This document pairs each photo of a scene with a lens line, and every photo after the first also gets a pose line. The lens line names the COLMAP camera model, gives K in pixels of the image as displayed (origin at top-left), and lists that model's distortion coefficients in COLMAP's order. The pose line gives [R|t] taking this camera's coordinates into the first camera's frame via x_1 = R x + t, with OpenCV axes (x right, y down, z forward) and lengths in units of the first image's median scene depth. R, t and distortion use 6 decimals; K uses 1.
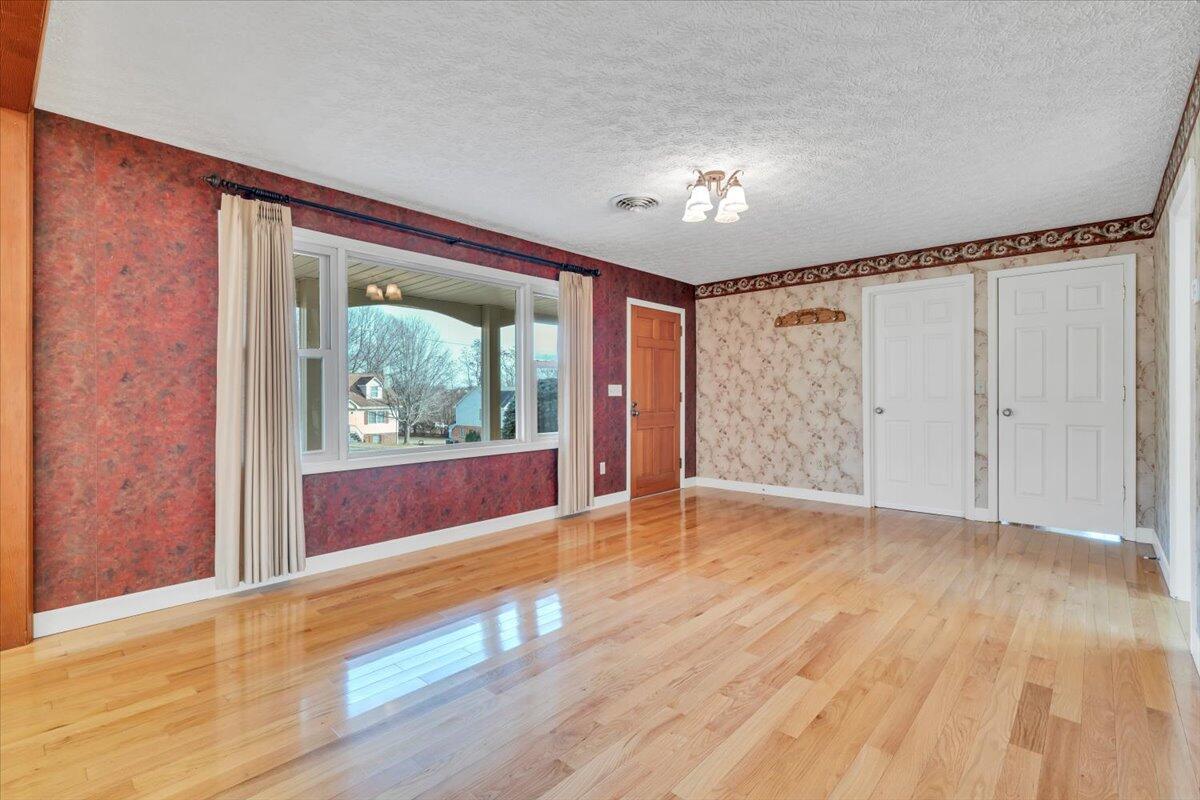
lens RADIAL K [[552.9, 0, 600.0], [0, 552.9, 400.0], [0, 0, 1]] dist [0.001435, 0.000286]
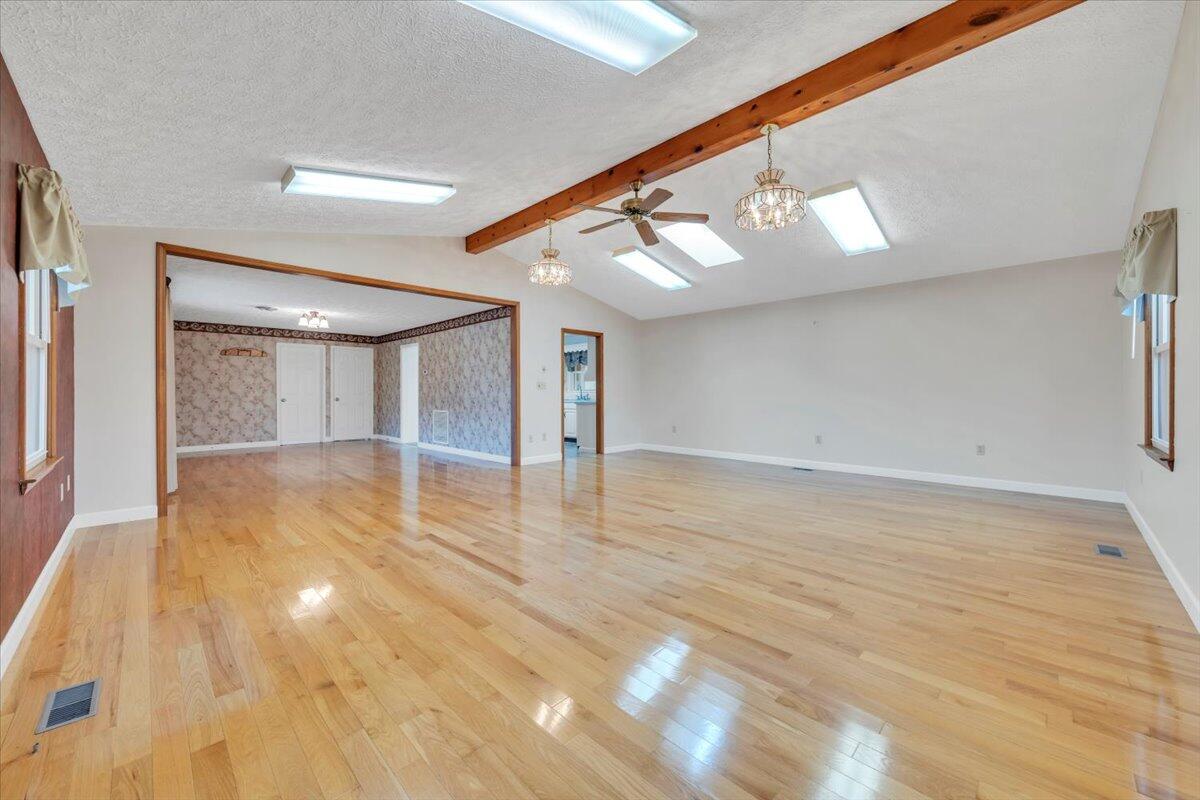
lens RADIAL K [[454.3, 0, 592.2], [0, 454.3, 399.7], [0, 0, 1]] dist [-0.001255, -0.000078]
pose [[0.058151, -0.015835, 0.998182, -1.215896], [0.012000, 0.999813, 0.015162, 0.005275], [-0.998236, 0.011097, 0.058330, -0.312910]]
